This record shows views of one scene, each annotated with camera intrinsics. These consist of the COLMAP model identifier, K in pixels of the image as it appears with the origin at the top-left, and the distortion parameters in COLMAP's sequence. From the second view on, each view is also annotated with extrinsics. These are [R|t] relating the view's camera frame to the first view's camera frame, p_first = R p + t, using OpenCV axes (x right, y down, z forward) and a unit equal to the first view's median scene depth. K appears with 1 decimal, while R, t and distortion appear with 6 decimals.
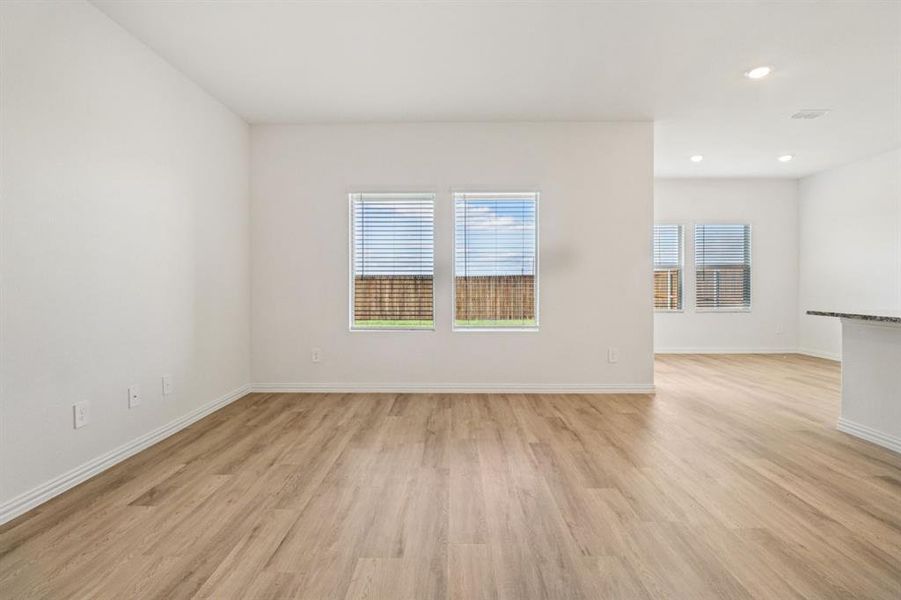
lens RADIAL K [[417.2, 0, 443.8], [0, 417.2, 291.3], [0, 0, 1]] dist [-0.009300, -0.009075]
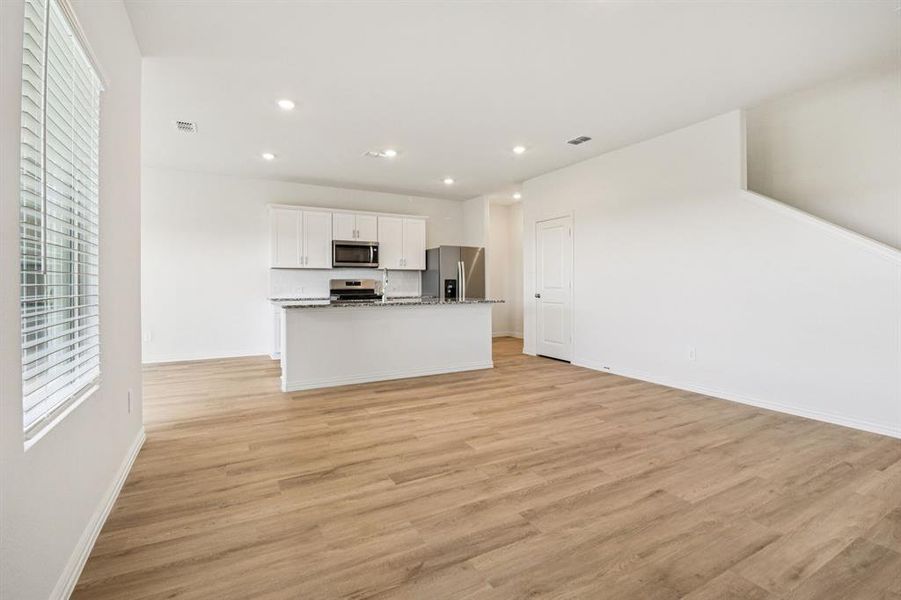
lens RADIAL K [[417.2, 0, 443.9], [0, 417.2, 287.6], [0, 0, 1]] dist [-0.009300, -0.009075]
pose [[-0.494991, -0.005486, 0.868881, -0.514393], [0.017898, 0.999704, 0.016509, -0.022021], [-0.868714, 0.023723, -0.494746, 1.272649]]
